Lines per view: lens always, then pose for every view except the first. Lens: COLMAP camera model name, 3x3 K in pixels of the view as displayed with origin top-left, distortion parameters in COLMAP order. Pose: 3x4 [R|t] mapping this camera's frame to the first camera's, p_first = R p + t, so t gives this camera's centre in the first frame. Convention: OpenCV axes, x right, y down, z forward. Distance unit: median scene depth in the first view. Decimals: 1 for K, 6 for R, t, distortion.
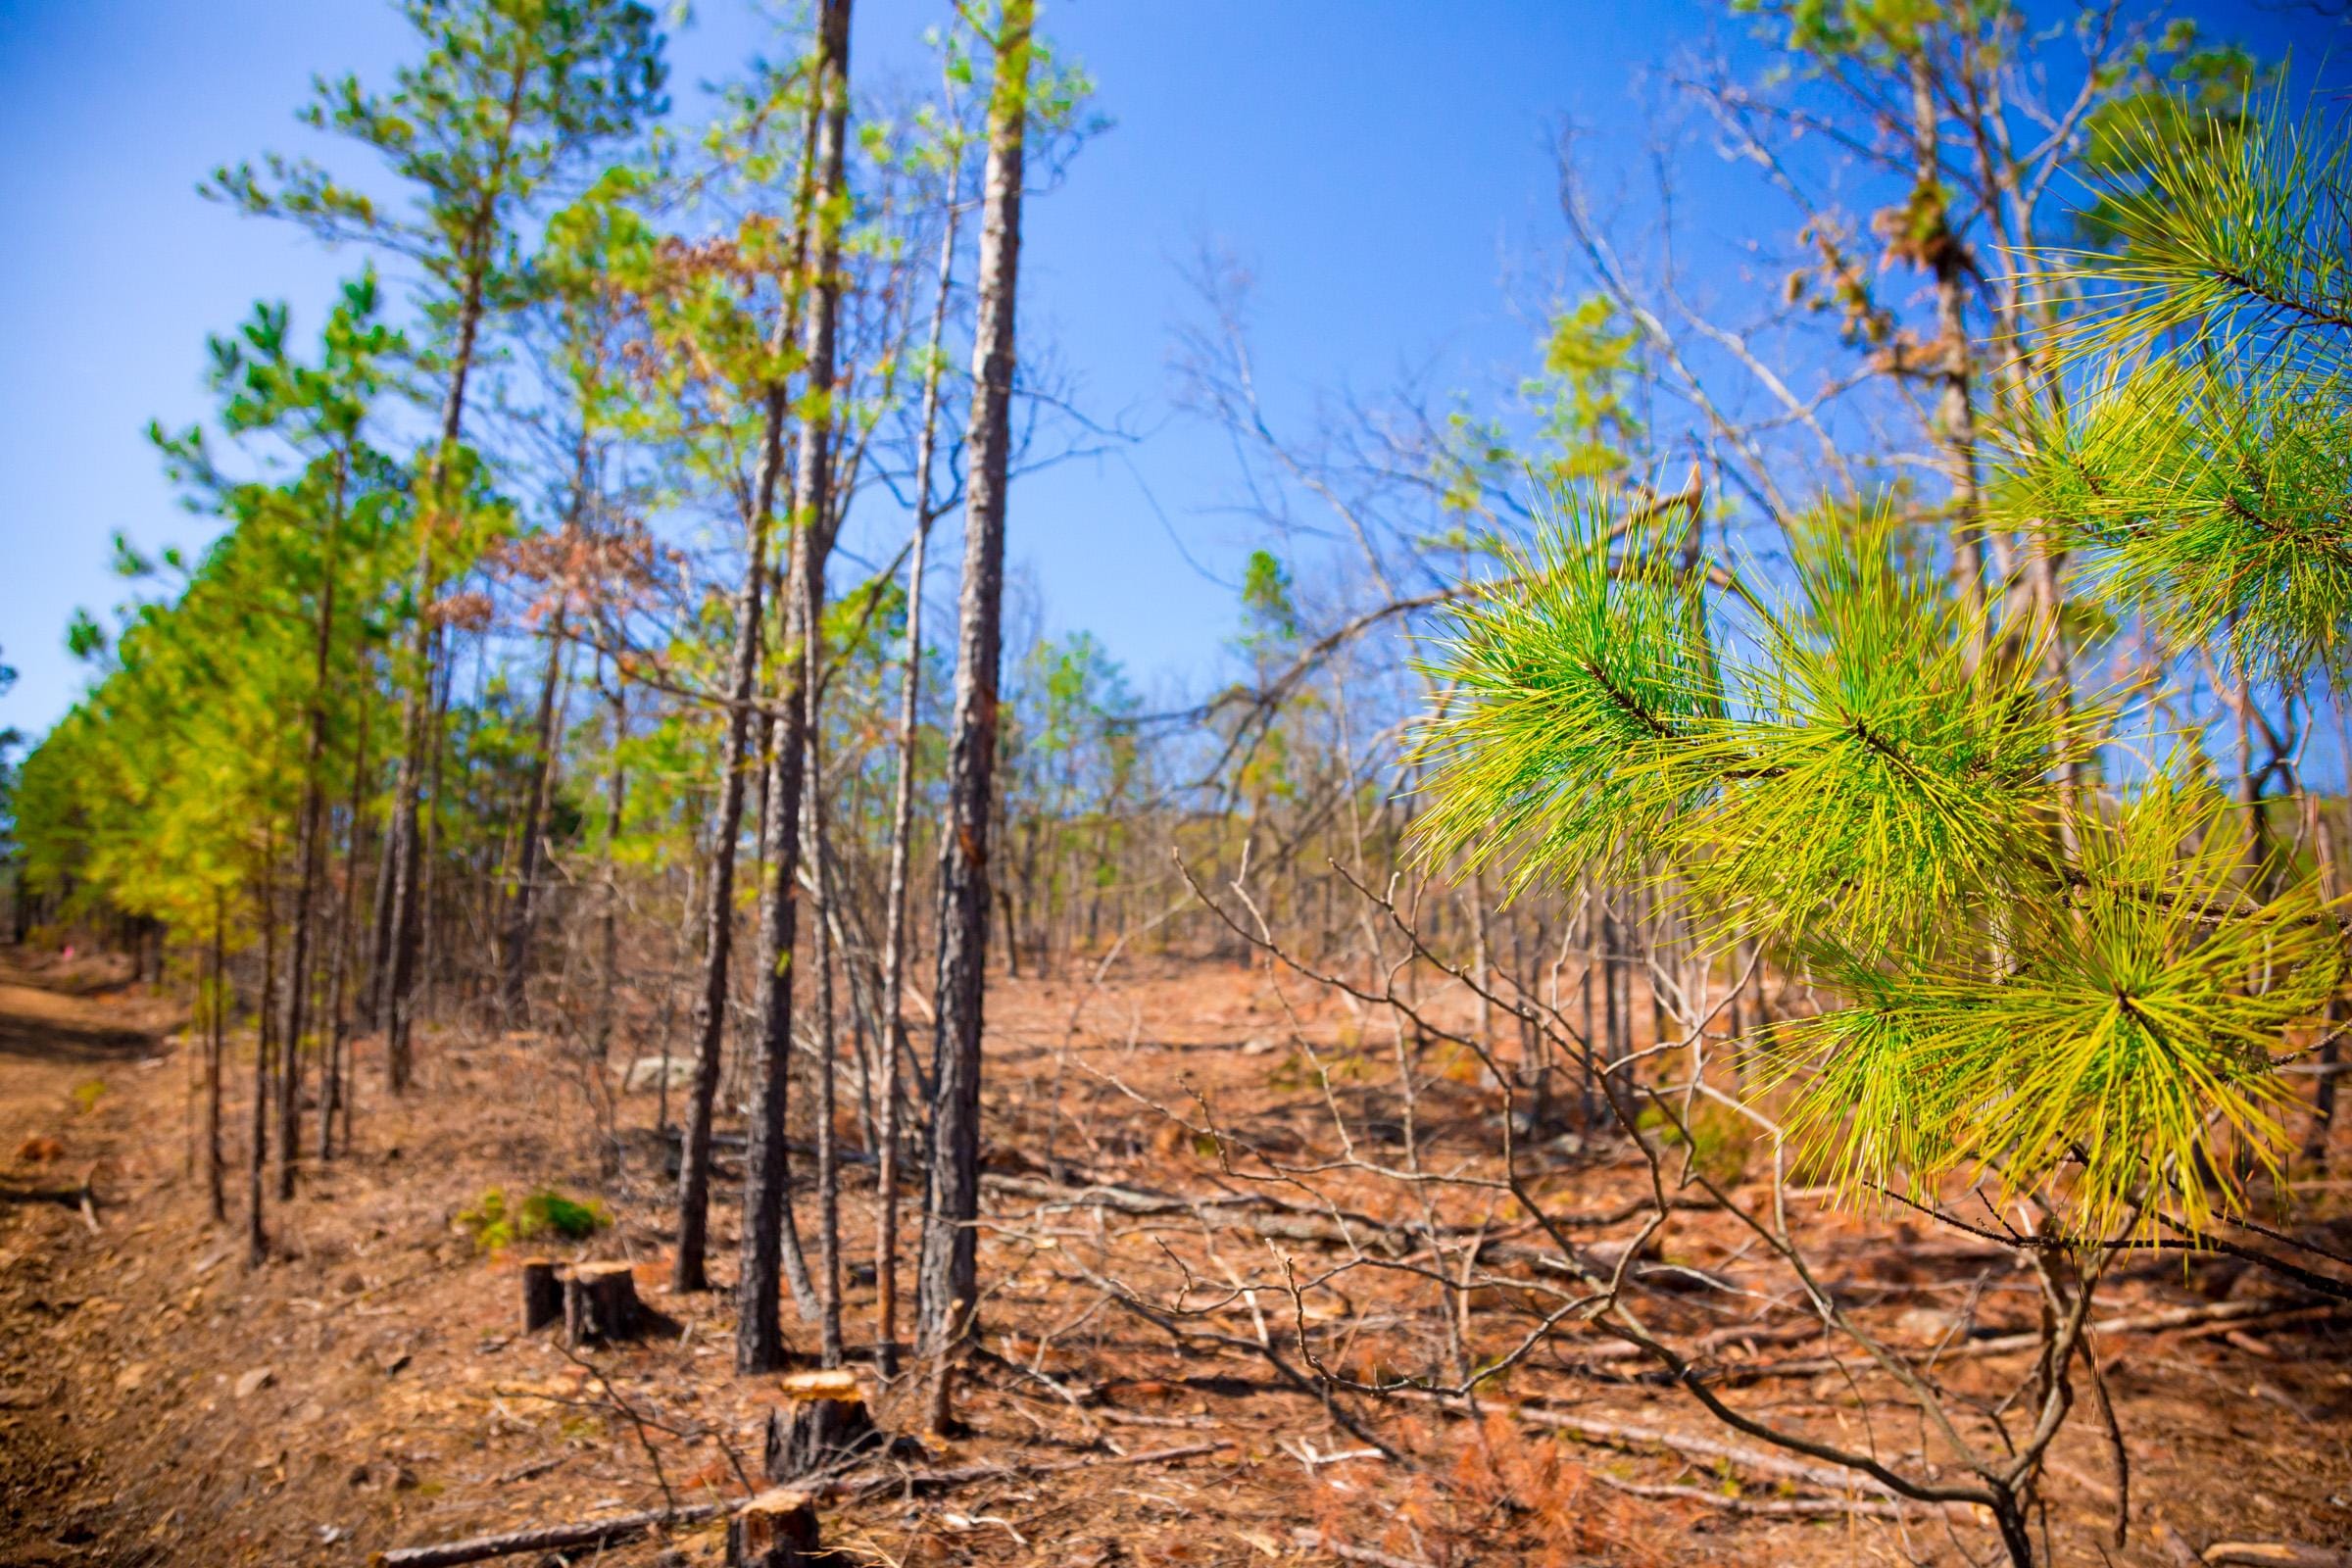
lens RADIAL K [[1609.4, 0, 1167.1], [0, 1609.4, 771.9], [0, 0, 1]] dist [-0.116419, 0.066984]
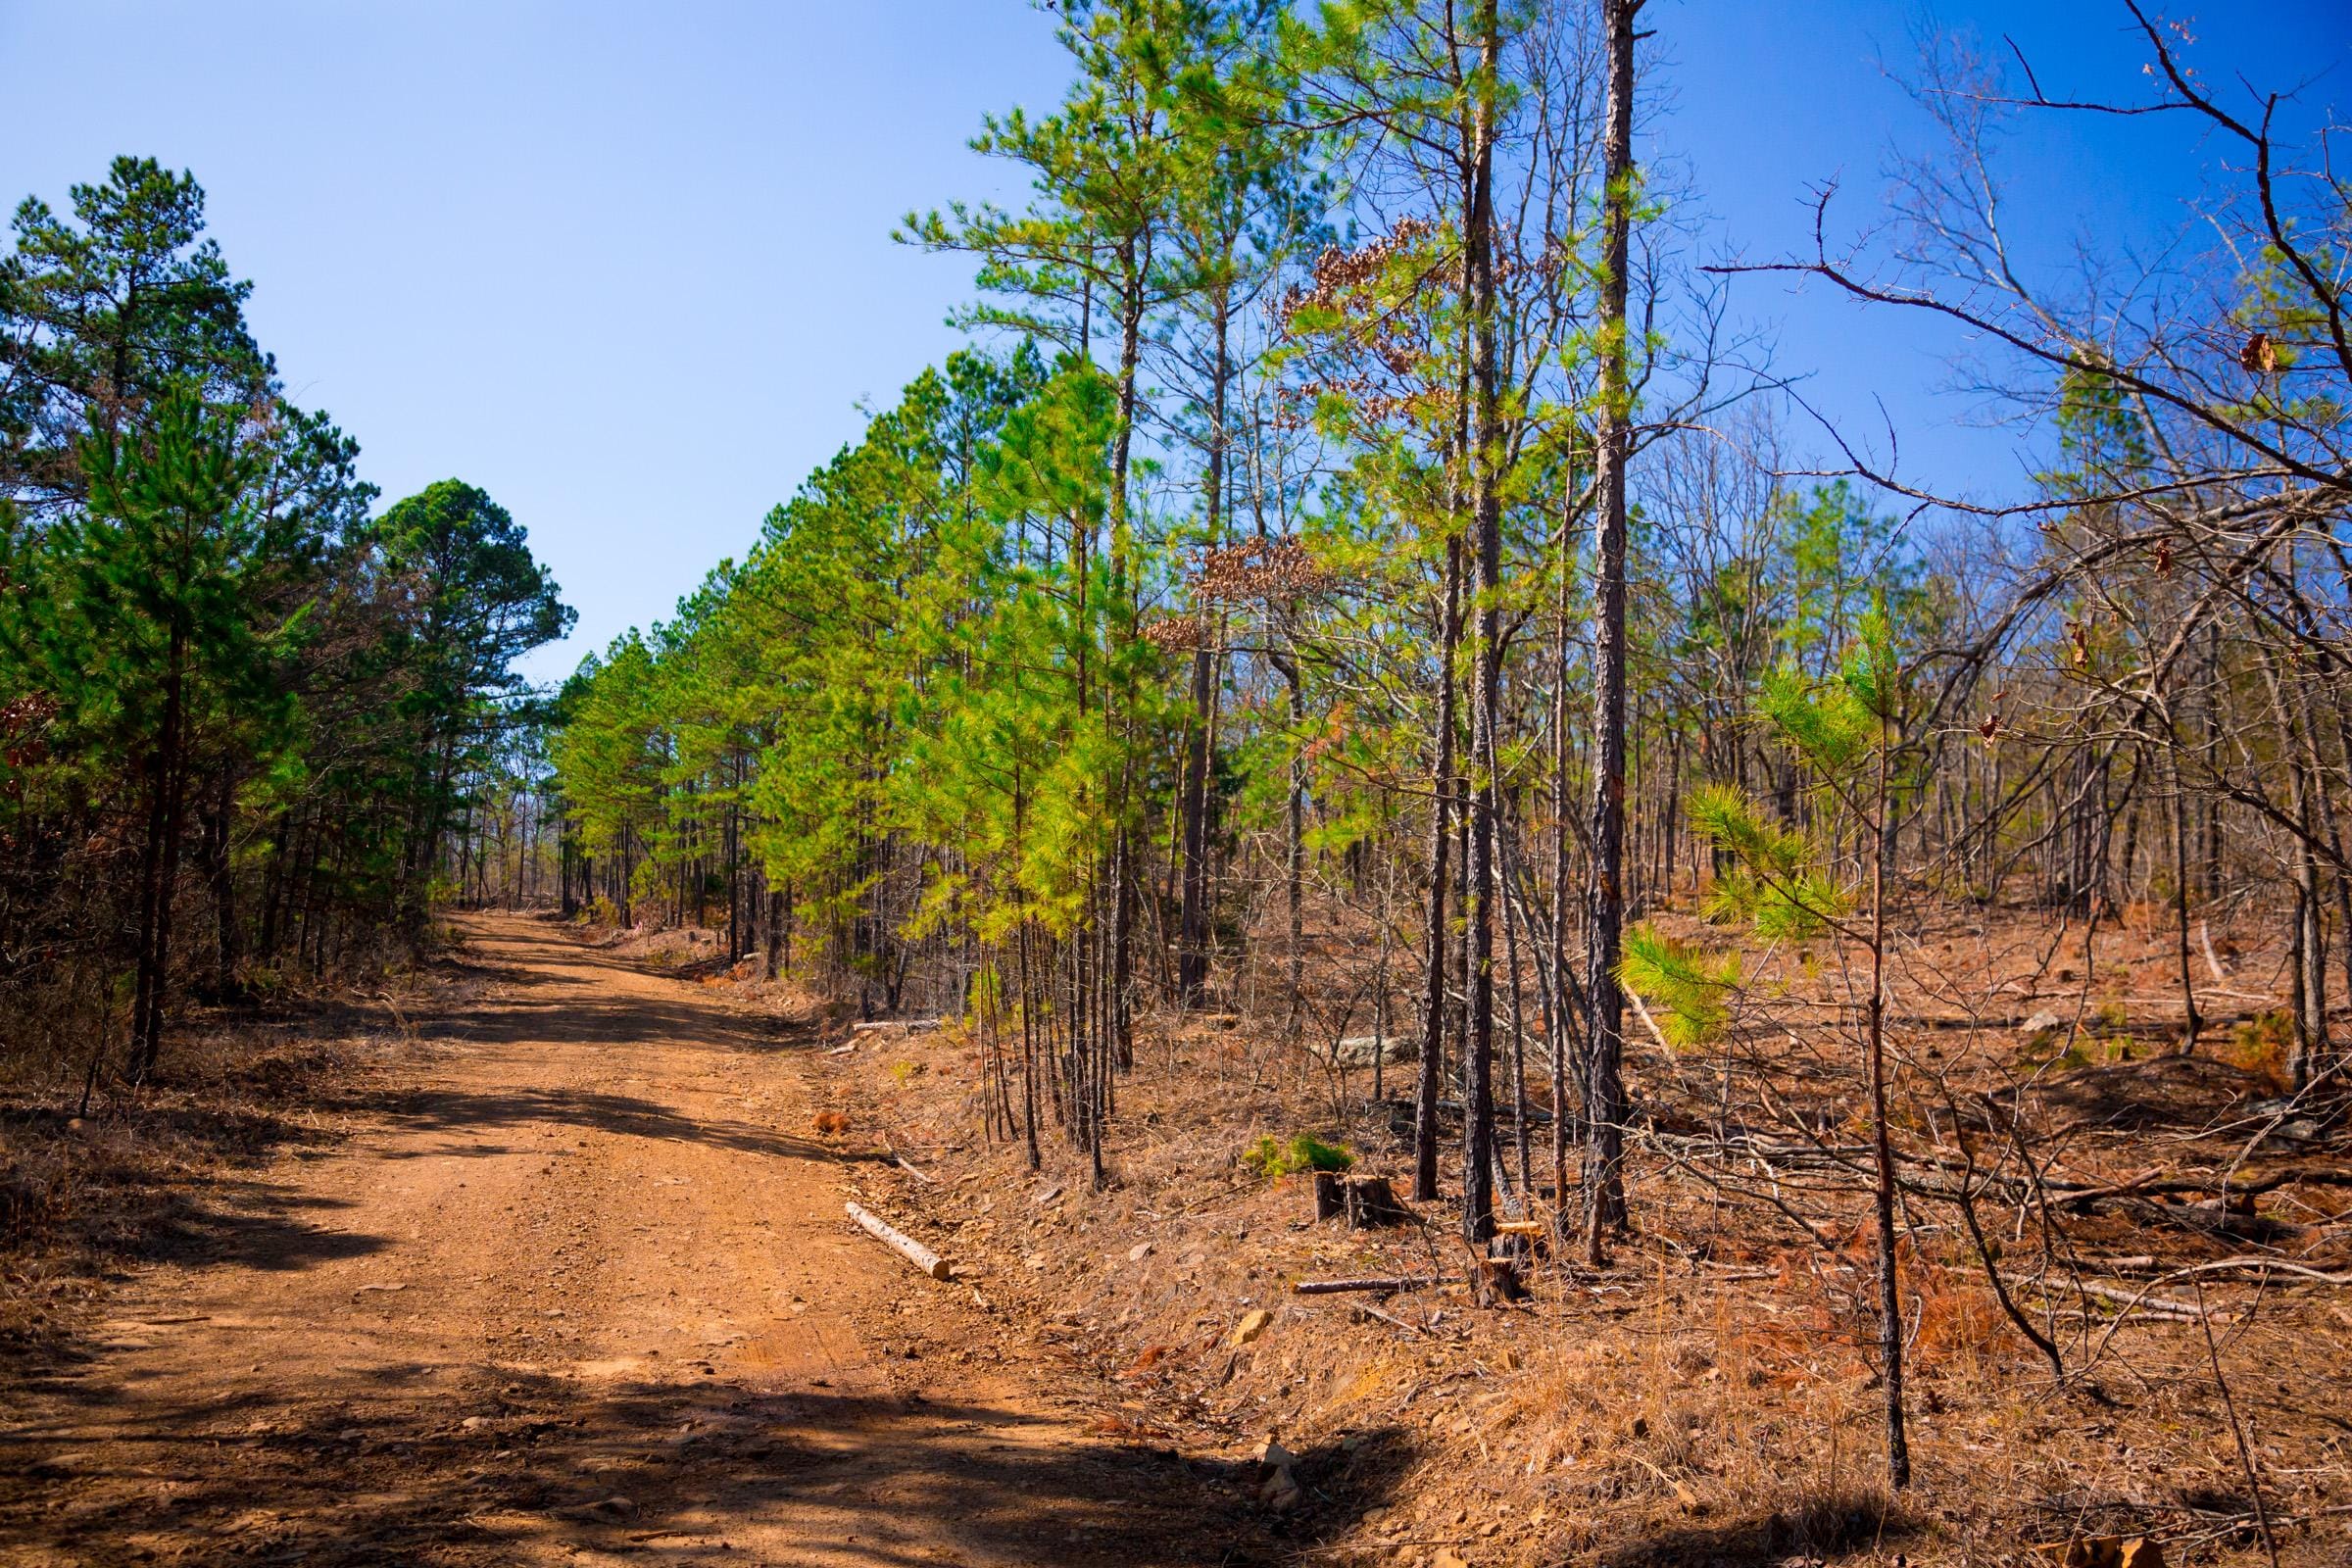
lens RADIAL K [[2222.4, 0, 1176.0], [0, 2222.4, 784.0], [0, 0, 1]] dist [0.020898, 0.019725]
pose [[0.934018, -0.036263, -0.355381, 0.207063], [0.058655, 0.996900, 0.052433, -0.156182], [0.352378, -0.069818, 0.933250, -0.905709]]
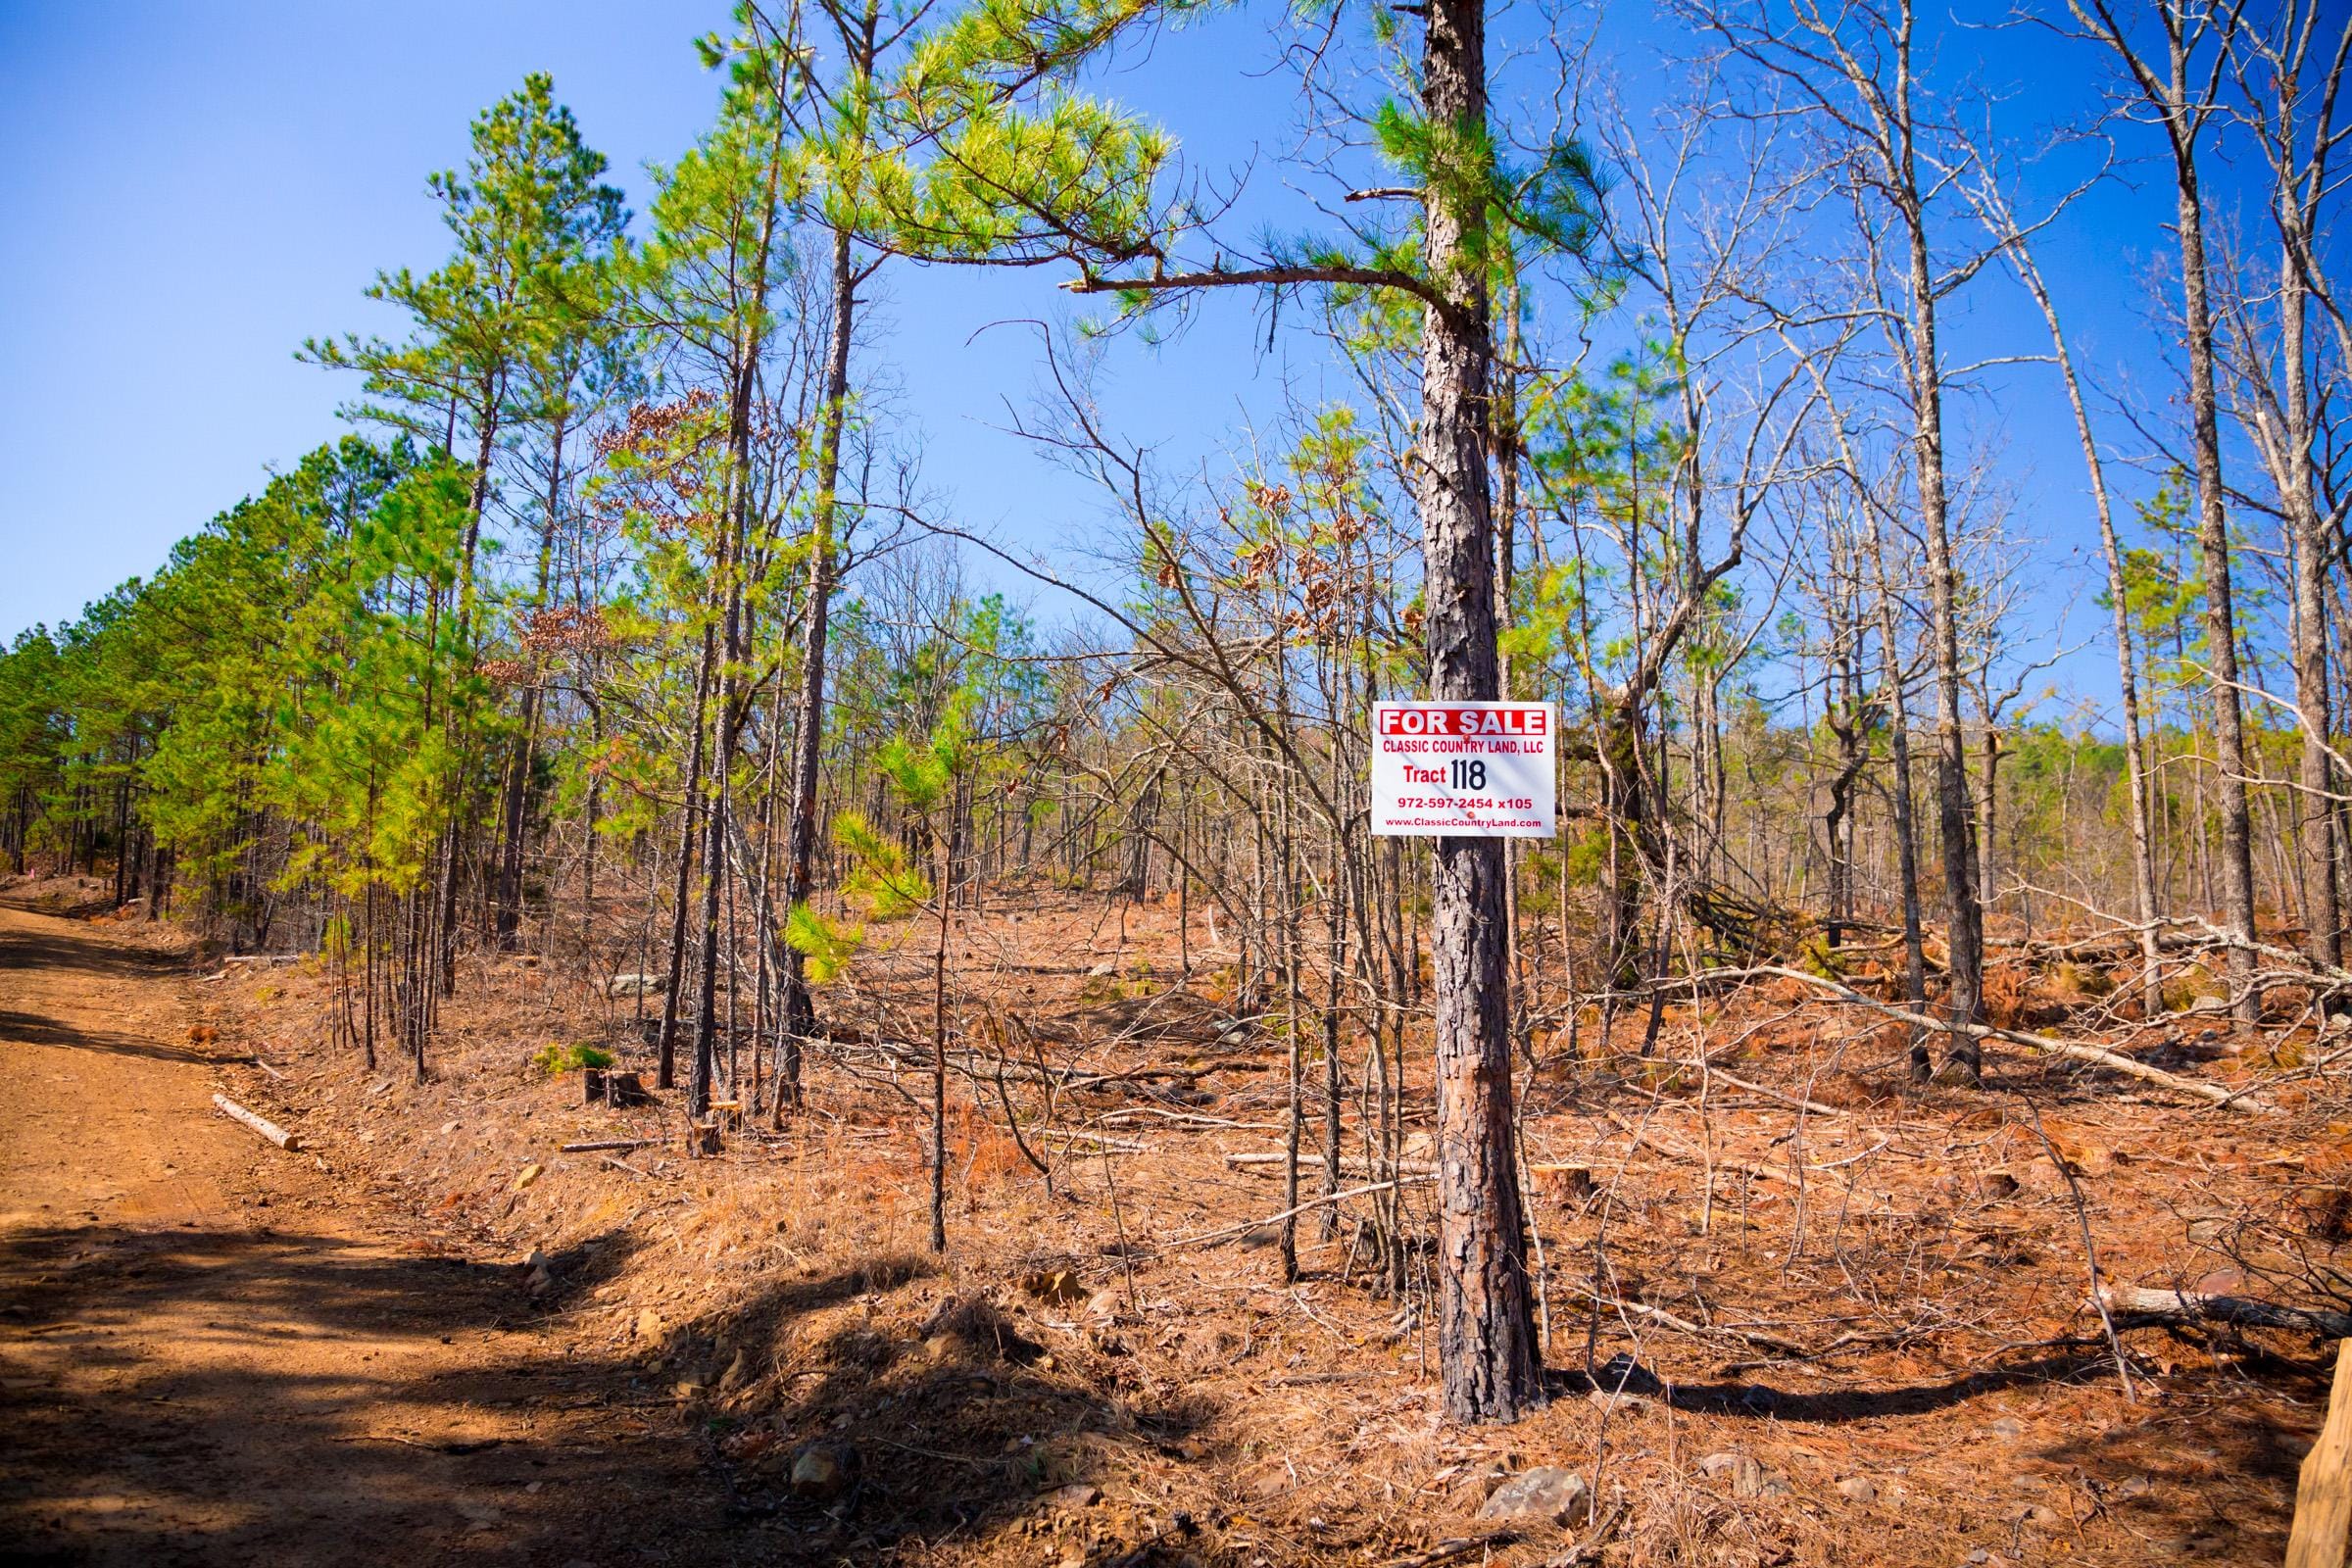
lens RADIAL K [[1631.0, 0, 1108.8], [0, 1631.0, 774.9], [0, 0, 1]] dist [-0.087242, 0.068787]
pose [[0.999888, 0.013497, -0.006467, 0.267387], [-0.013160, 0.998684, 0.049577, -0.174770], [0.007128, -0.049486, 0.998749, -1.022739]]
